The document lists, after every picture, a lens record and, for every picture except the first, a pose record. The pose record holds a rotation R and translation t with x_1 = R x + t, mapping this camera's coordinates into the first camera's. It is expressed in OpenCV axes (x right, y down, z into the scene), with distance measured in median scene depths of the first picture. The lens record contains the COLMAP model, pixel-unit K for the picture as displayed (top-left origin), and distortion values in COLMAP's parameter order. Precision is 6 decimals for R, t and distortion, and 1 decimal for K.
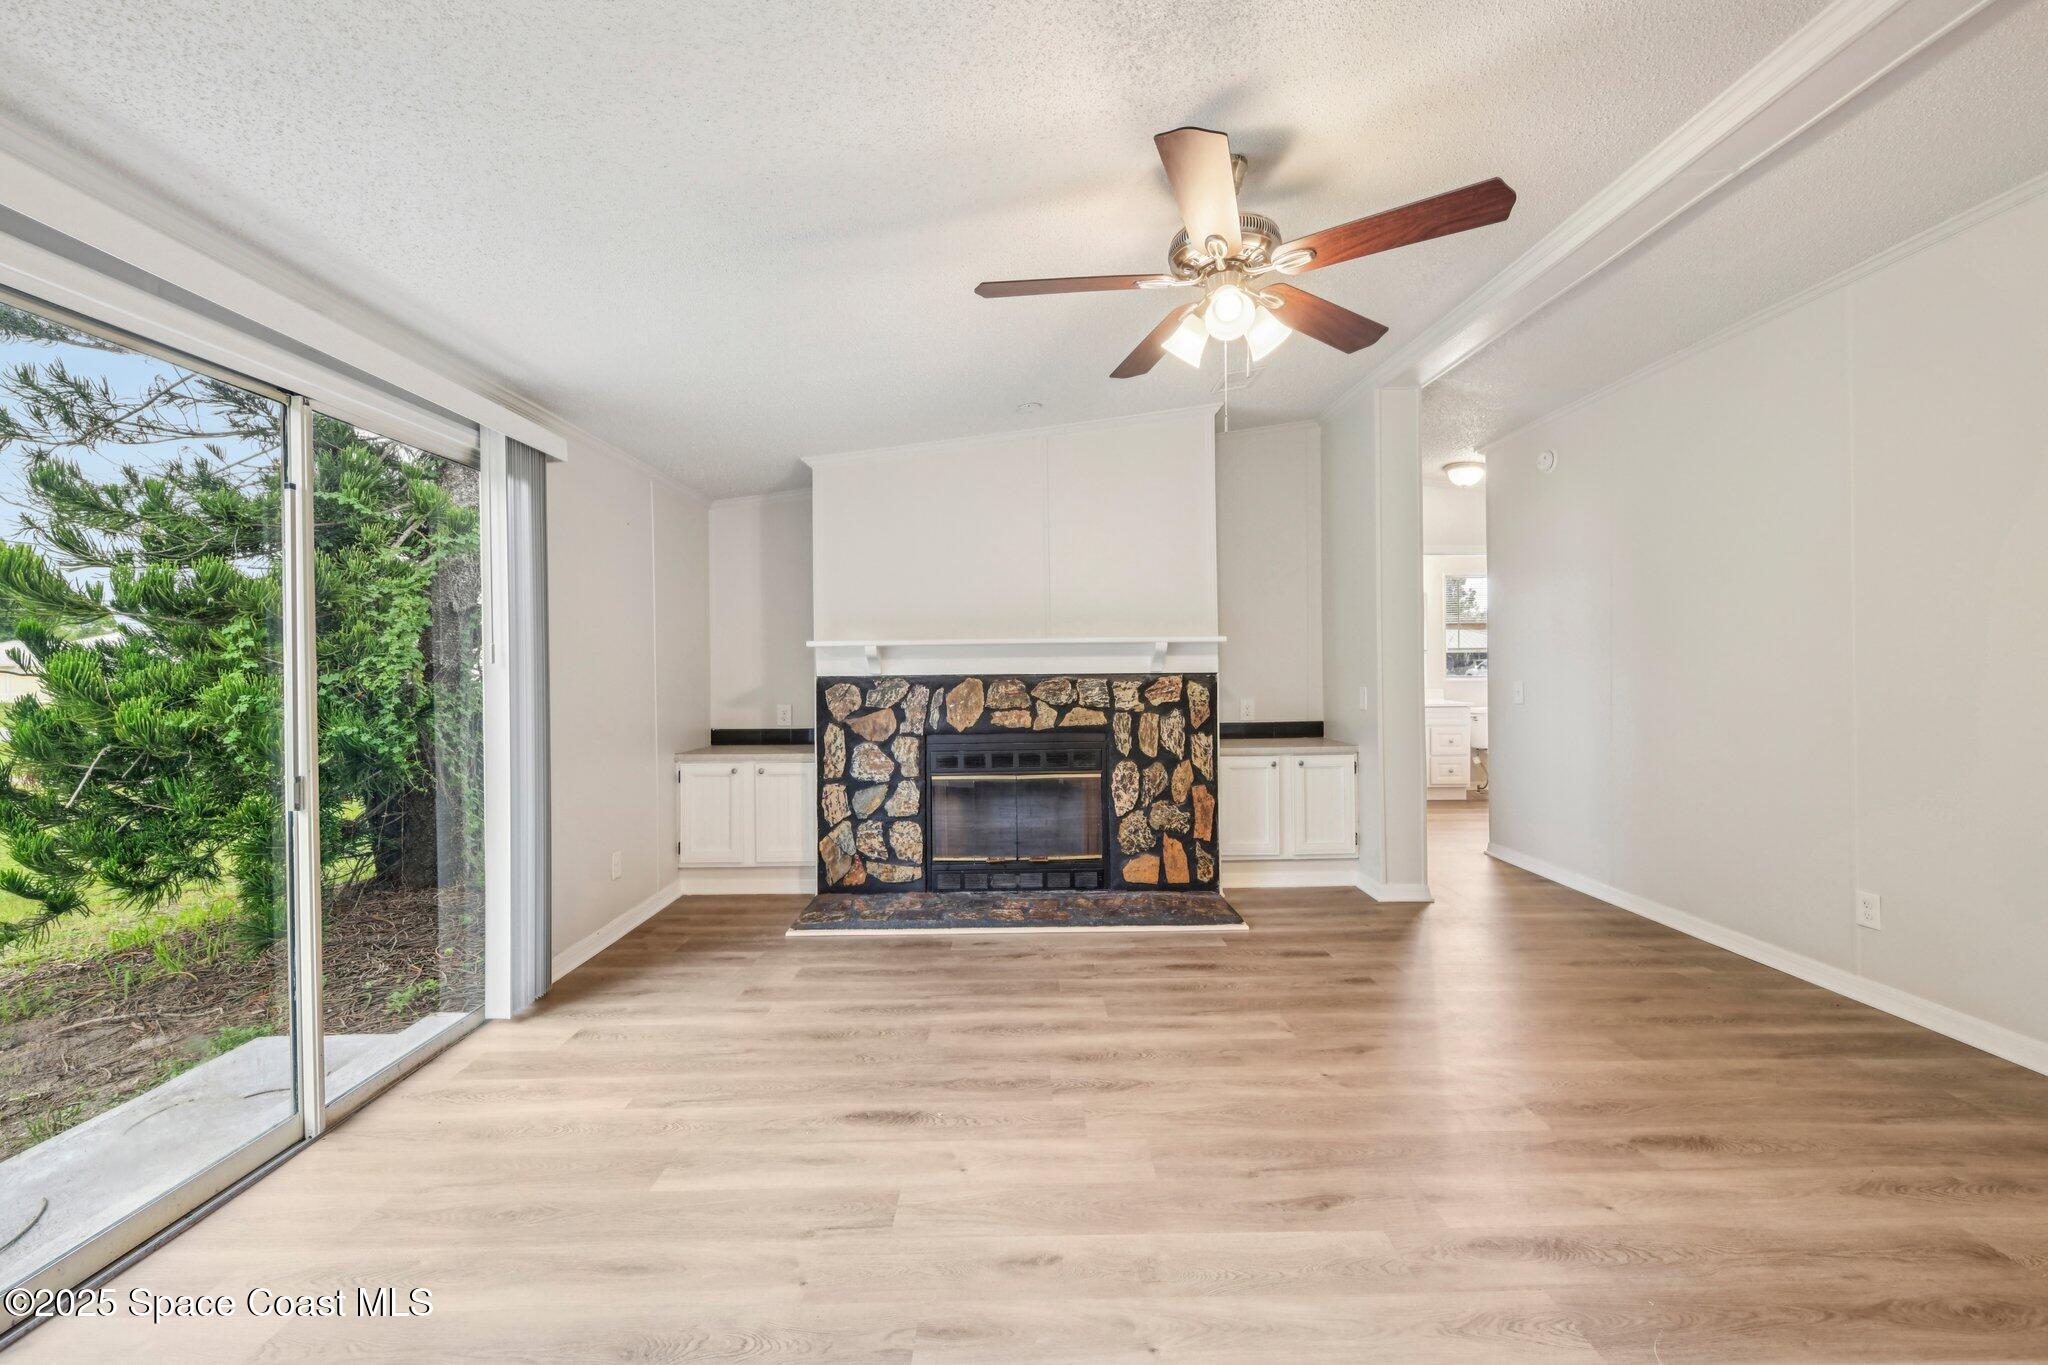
lens RADIAL K [[814.6, 0, 1020.3], [0, 814.6, 670.2], [0, 0, 1]] dist [0.007378, -0.003273]
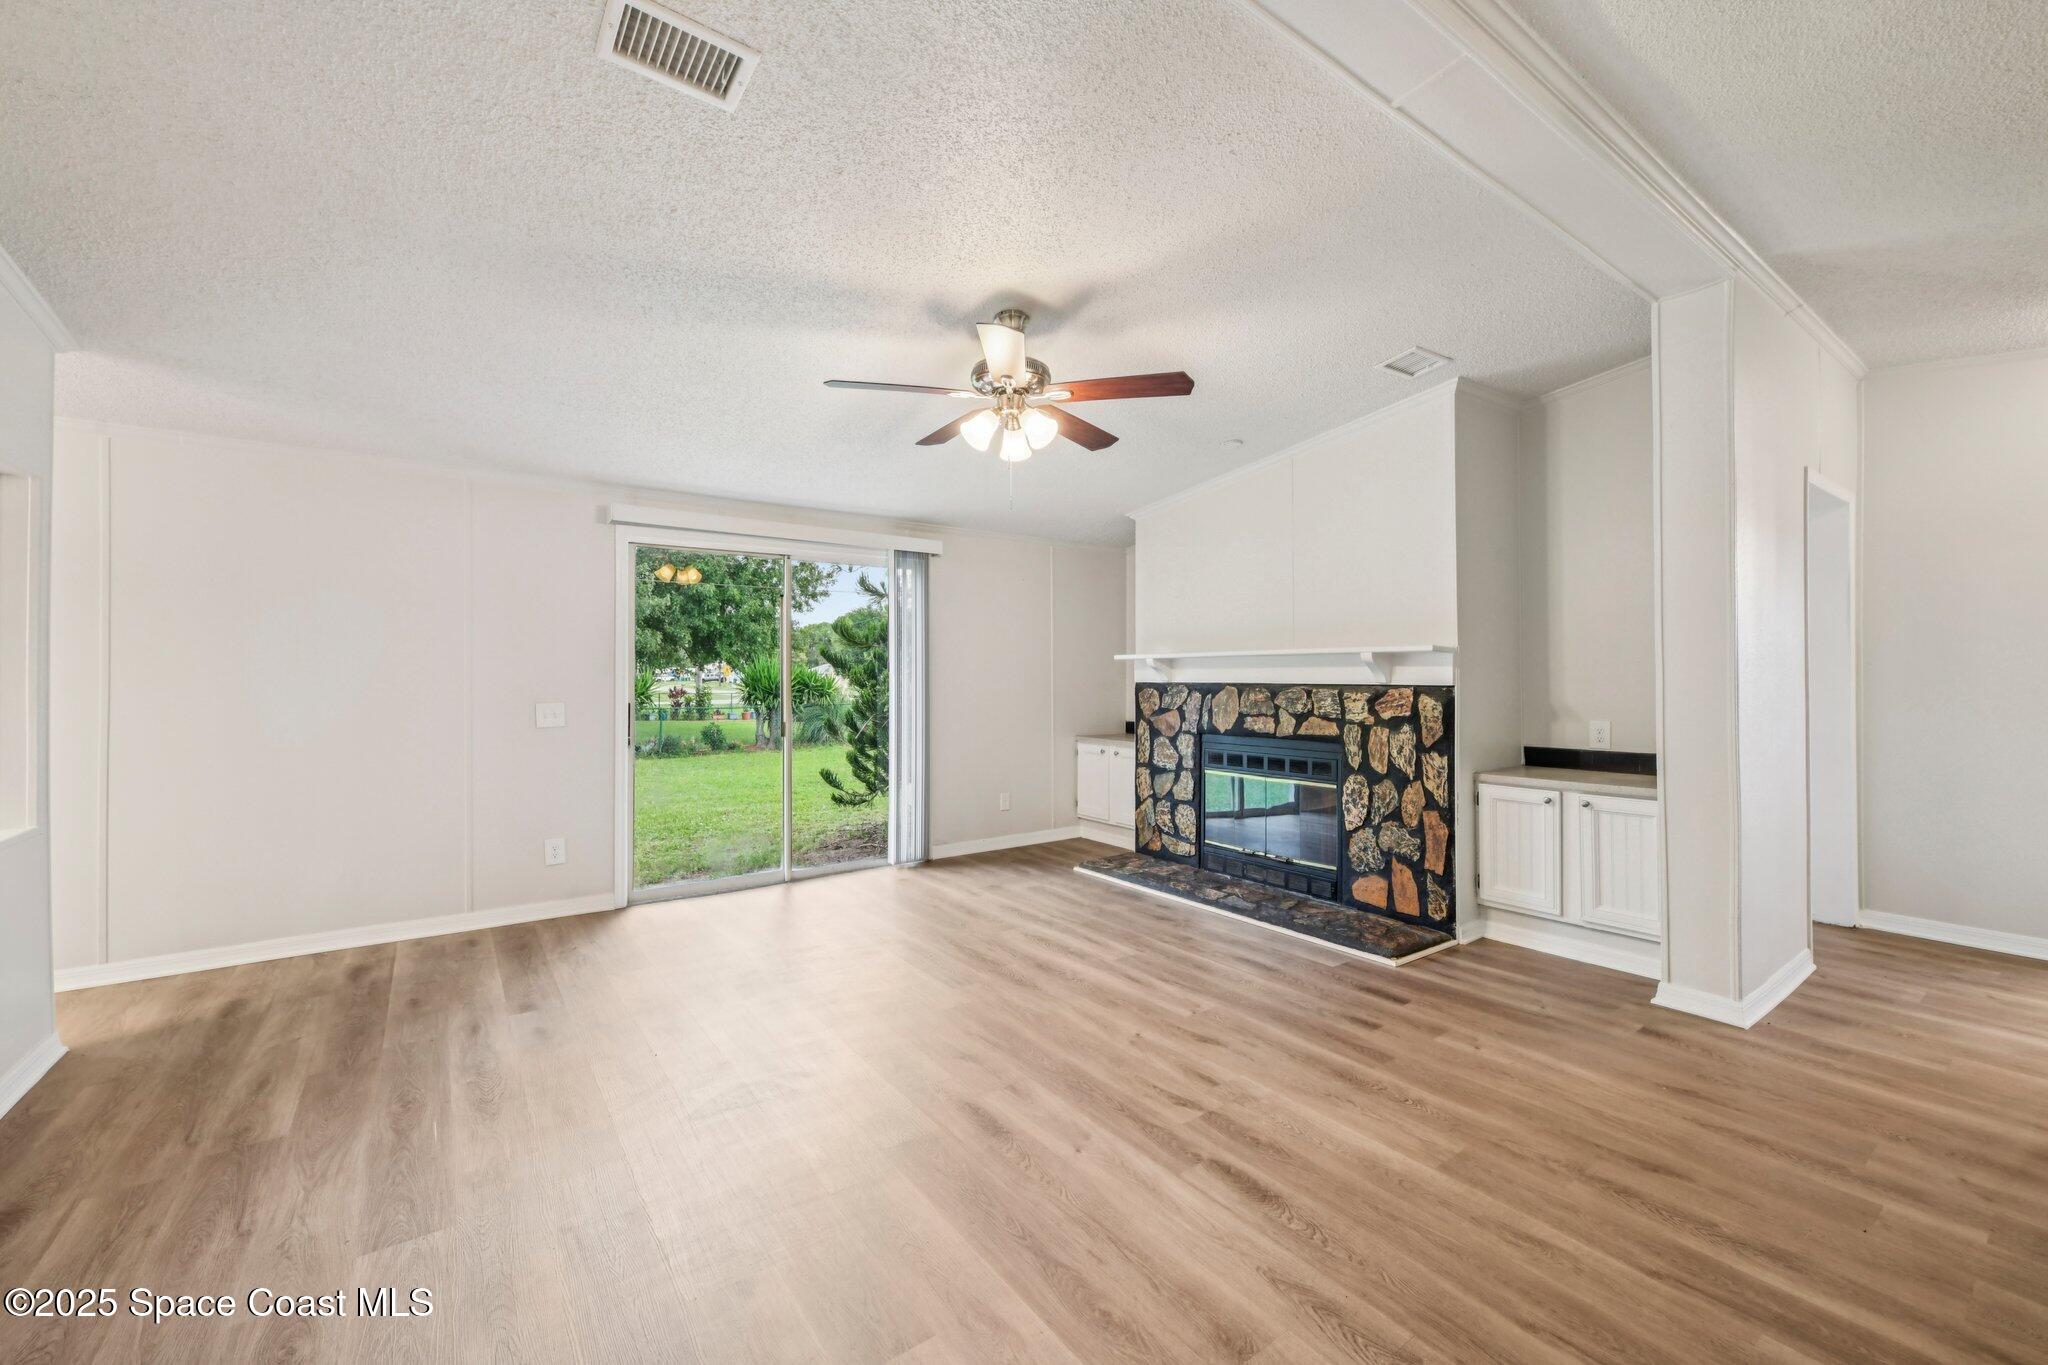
lens RADIAL K [[814.6, 0, 1020.3], [0, 814.6, 670.2], [0, 0, 1]] dist [0.007378, -0.003273]
pose [[0.580815, 0.004917, -0.814020, 0.688699], [-0.008296, 0.999966, 0.000121, -0.009866], [0.813993, 0.006683, 0.580836, 0.109295]]
